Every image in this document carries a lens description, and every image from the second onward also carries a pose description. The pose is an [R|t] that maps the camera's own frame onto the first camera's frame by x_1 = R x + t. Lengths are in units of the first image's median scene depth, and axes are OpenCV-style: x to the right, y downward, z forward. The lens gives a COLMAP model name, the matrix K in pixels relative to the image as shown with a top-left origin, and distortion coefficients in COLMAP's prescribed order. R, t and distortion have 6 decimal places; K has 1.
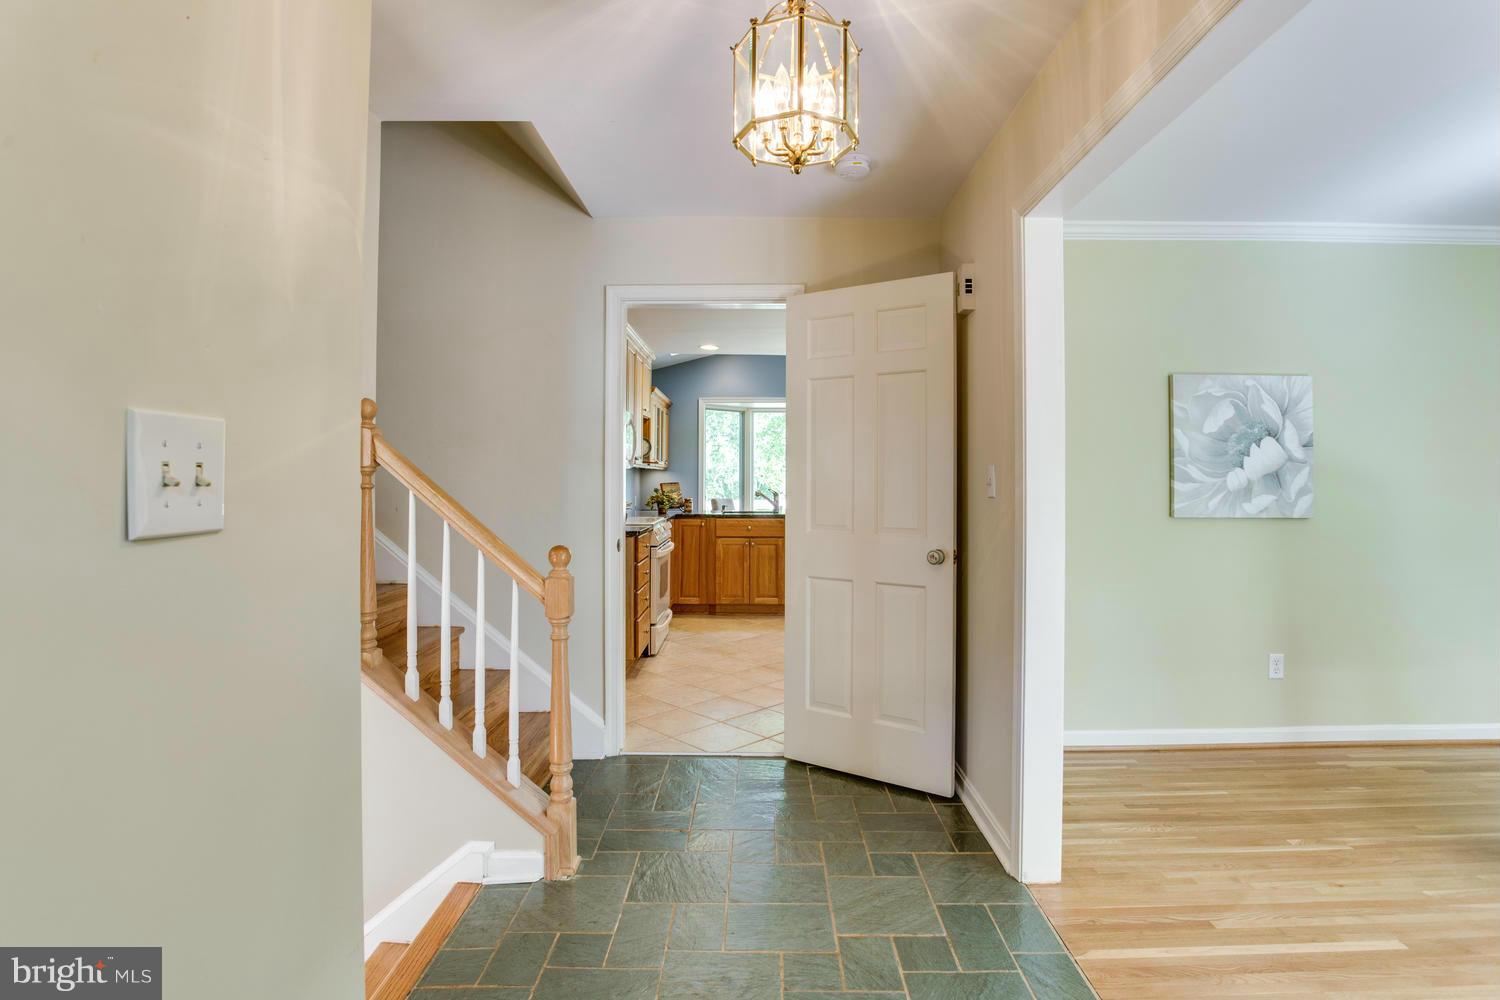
lens RADIAL K [[715.8, 0, 753.3], [0, 715.8, 486.8], [0, 0, 1]] dist [-0.011358, 0.003155]
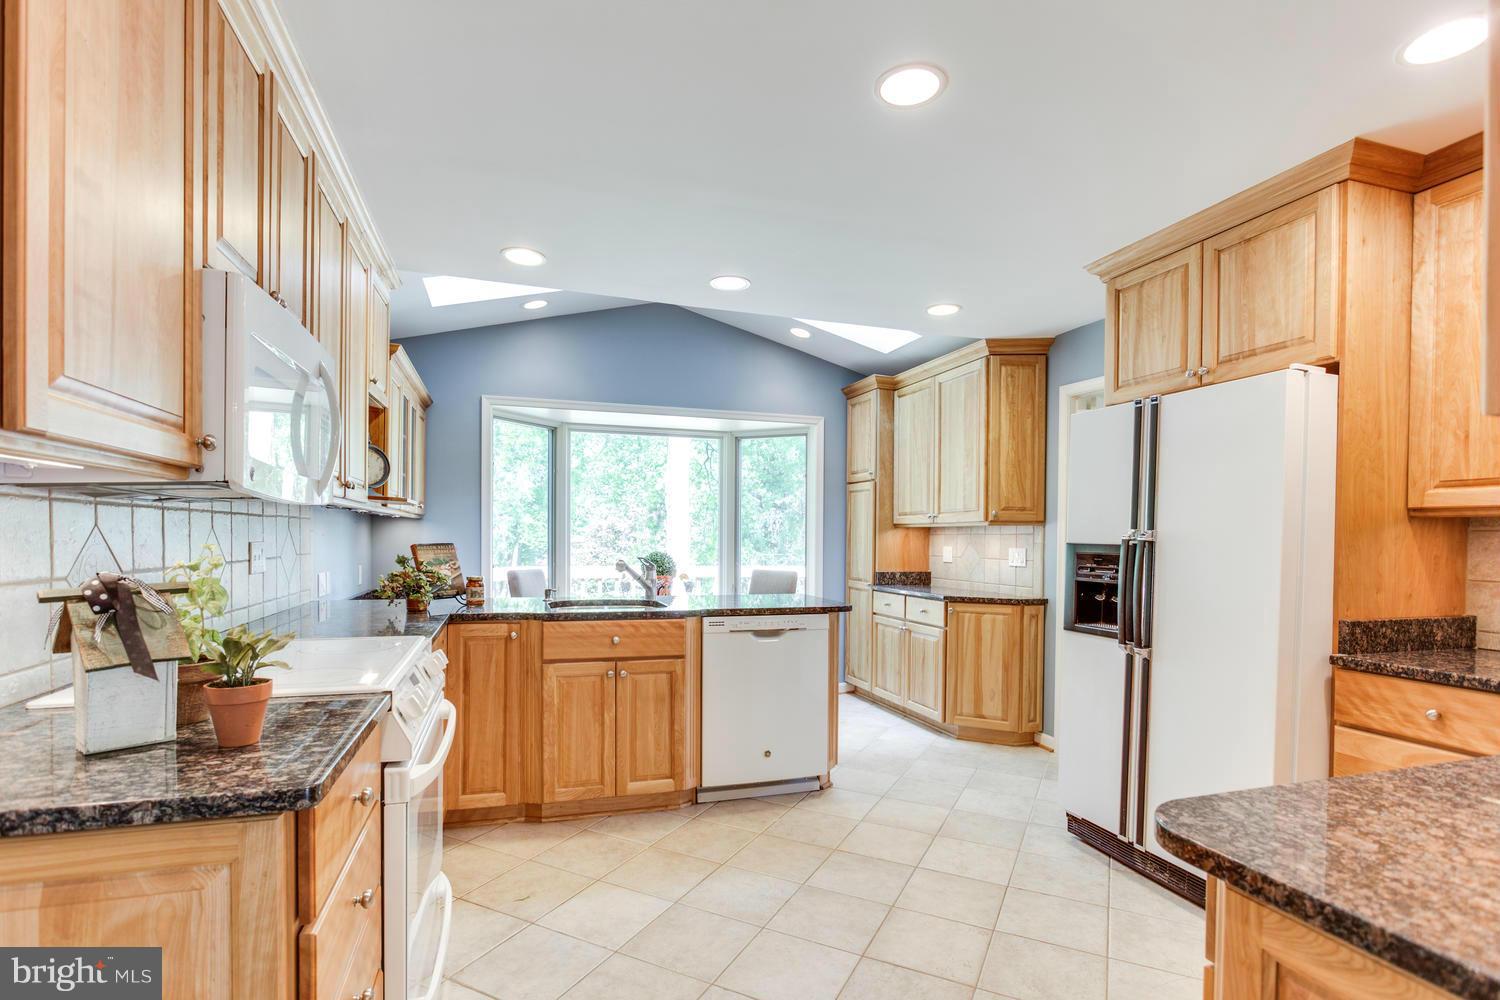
lens RADIAL K [[715.8, 0, 755.0], [0, 715.8, 563.7], [0, 0, 1]] dist [-0.011358, 0.003155]
pose [[0.948055, -0.001839, 0.318100, -0.066784], [-0.007496, 0.999576, 0.028120, -0.007679], [-0.318017, -0.029043, 0.947640, 0.495041]]
